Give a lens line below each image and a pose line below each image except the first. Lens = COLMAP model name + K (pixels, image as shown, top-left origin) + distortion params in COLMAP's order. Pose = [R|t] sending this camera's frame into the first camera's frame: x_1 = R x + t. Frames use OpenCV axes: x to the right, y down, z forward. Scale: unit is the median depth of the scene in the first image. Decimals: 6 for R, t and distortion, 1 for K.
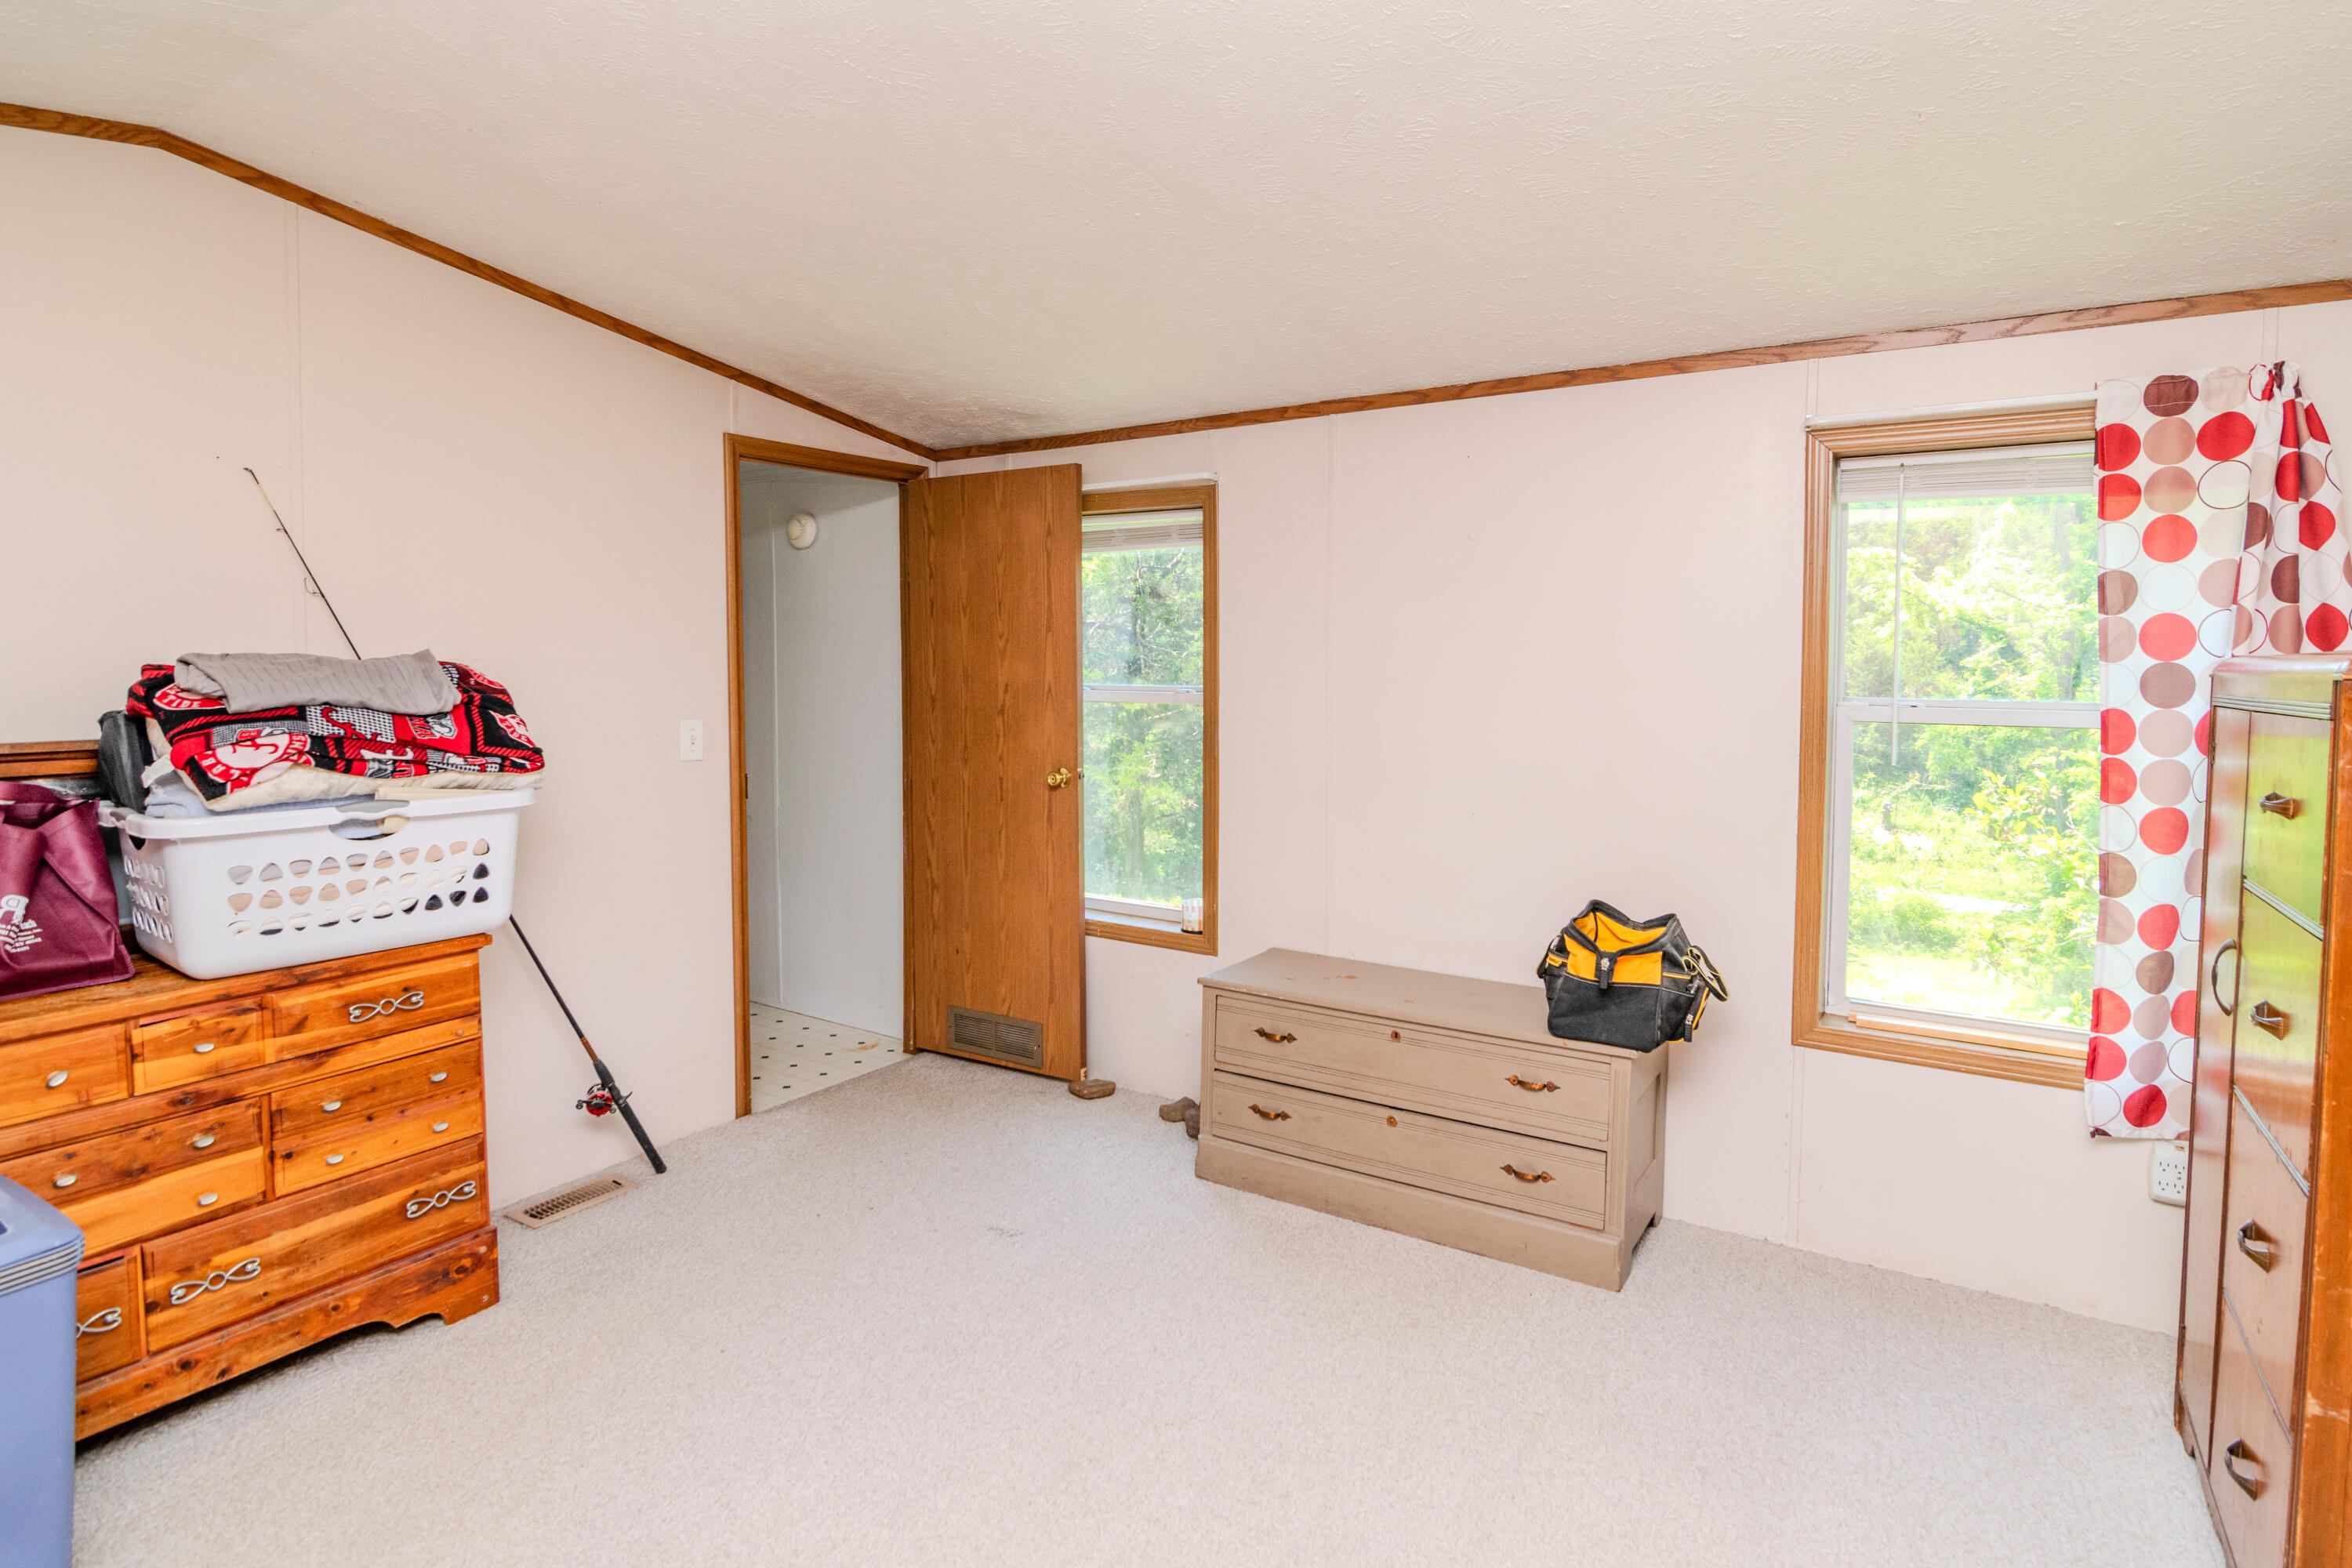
lens RADIAL K [[1153.7, 0, 1174.4], [0, 1153.7, 712.6], [0, 0, 1]] dist [0.000640, -0.006060]
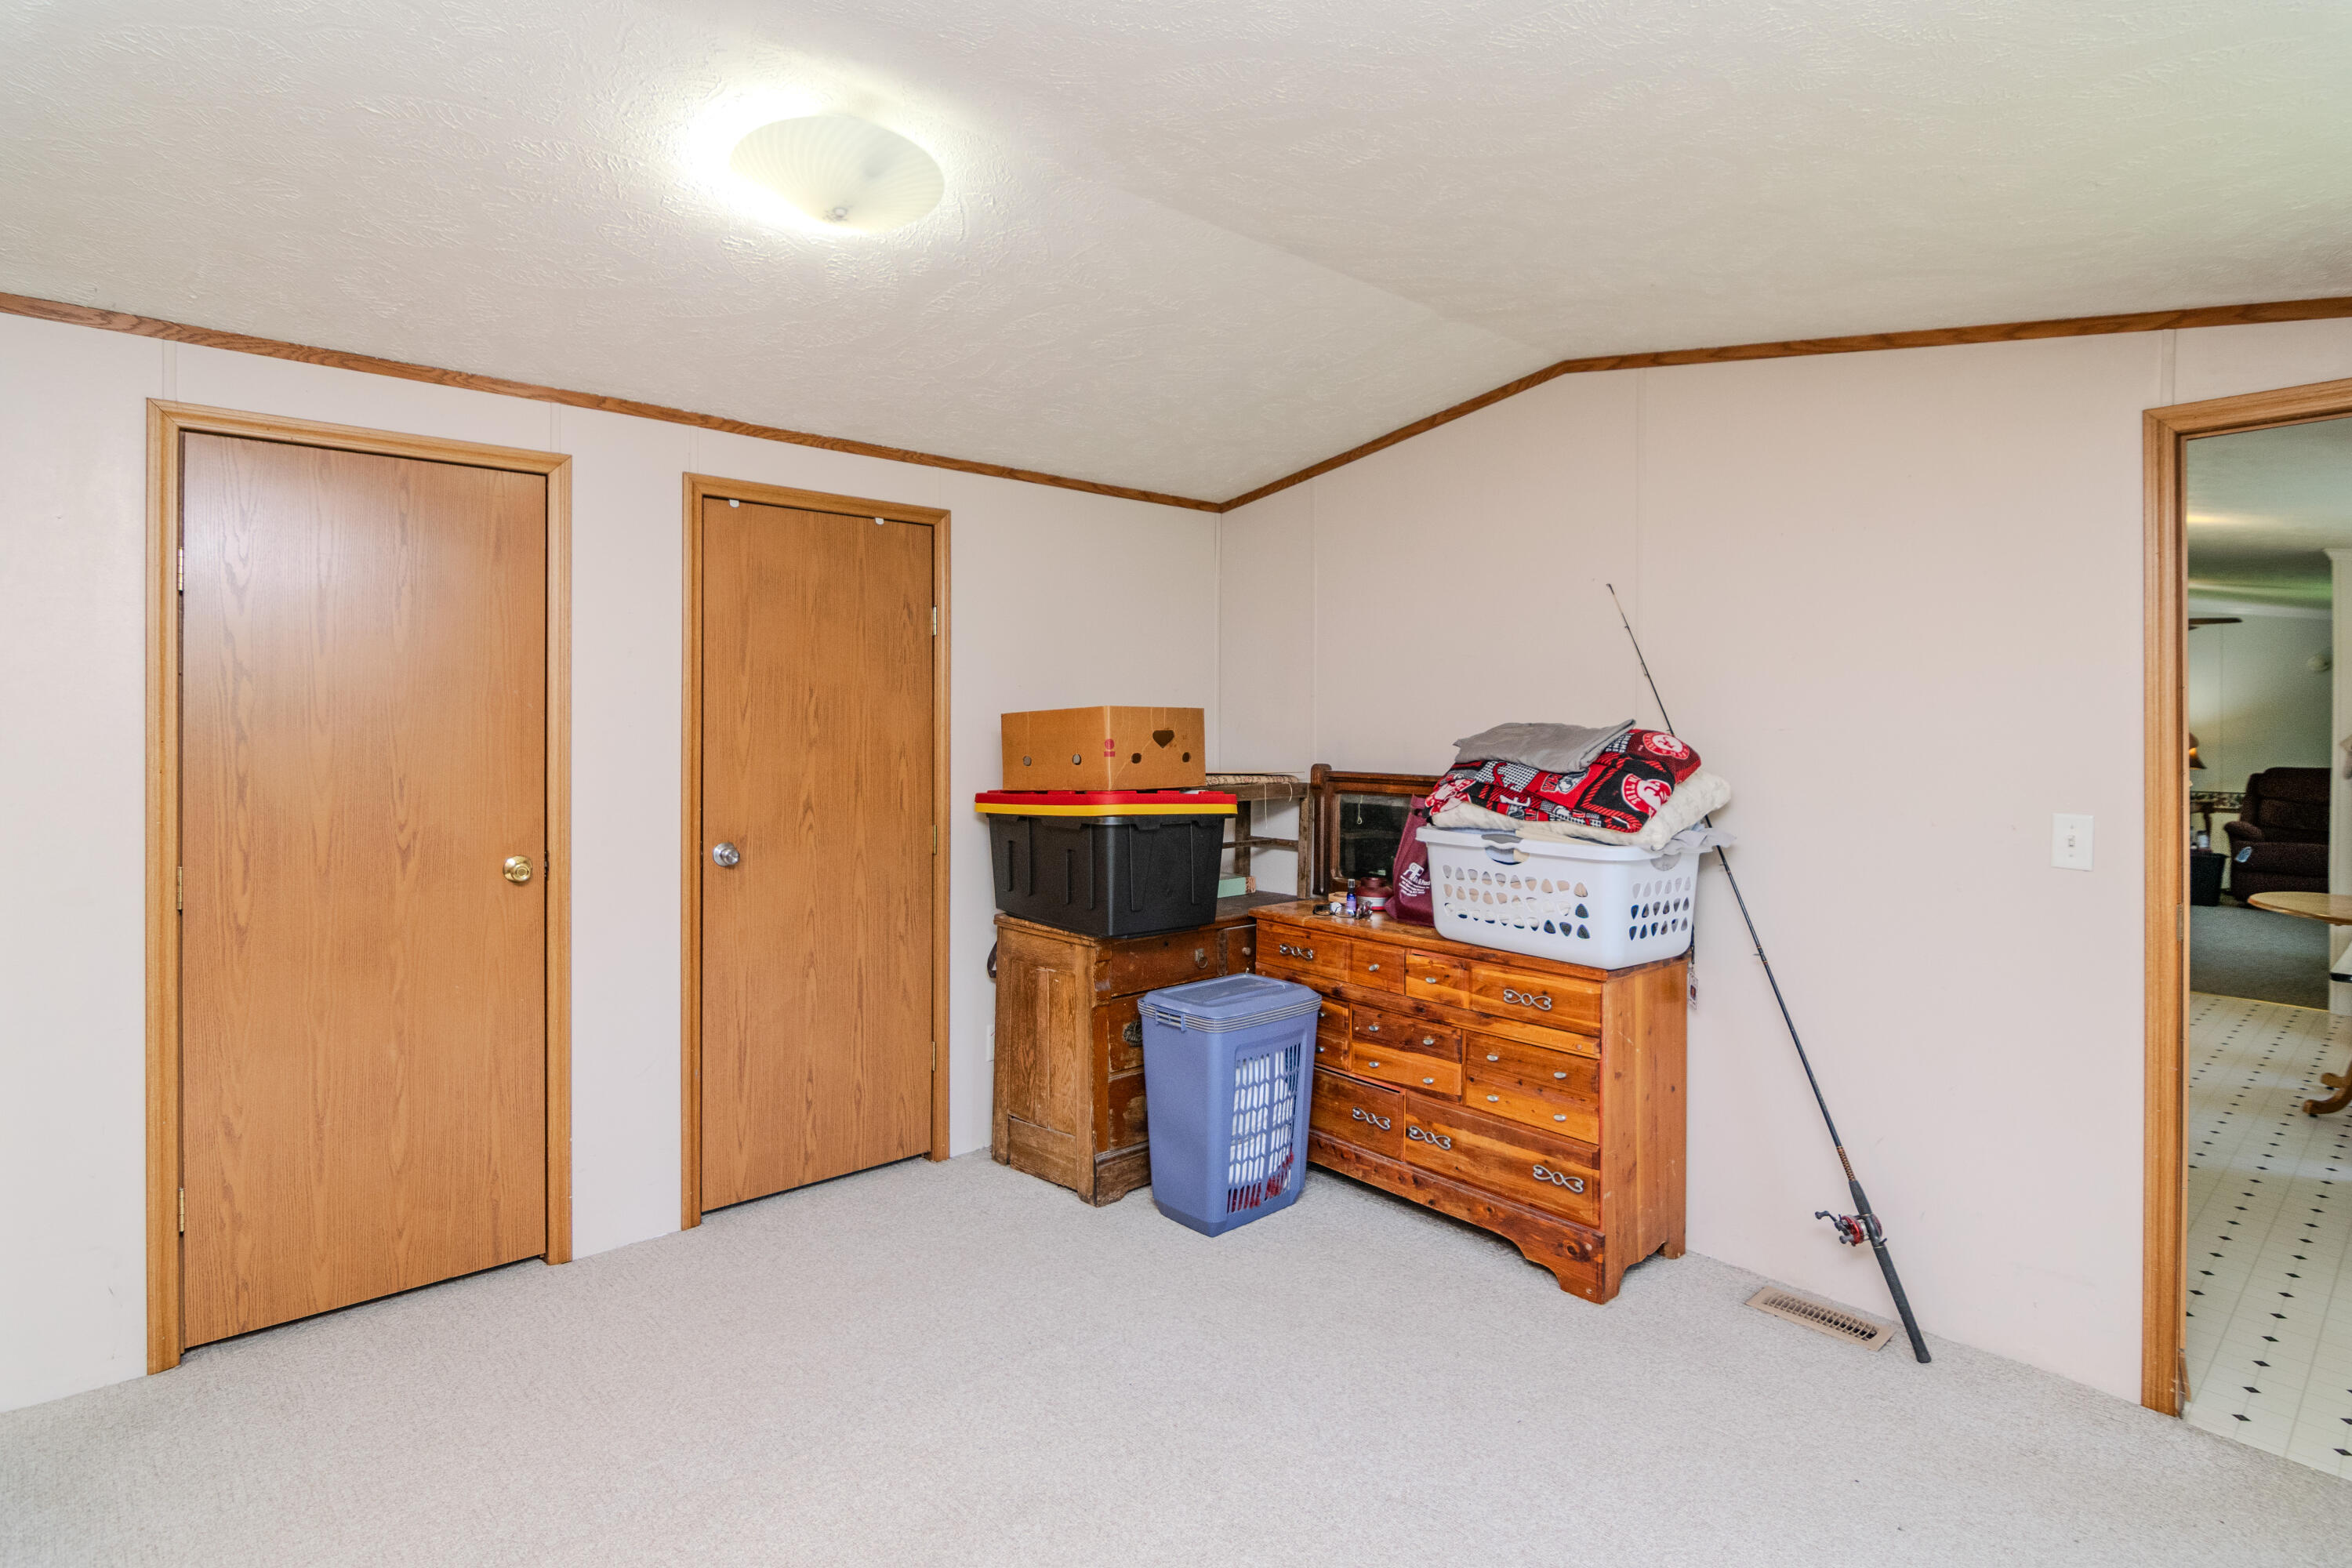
lens RADIAL K [[1153.7, 0, 1174.4], [0, 1153.7, 712.6], [0, 0, 1]] dist [0.000640, -0.006060]
pose [[-0.251434, -0.004108, -0.967866, 0.656277], [-0.046193, 0.998902, 0.007761, -0.054083], [0.966772, 0.046660, -0.251348, 0.938687]]
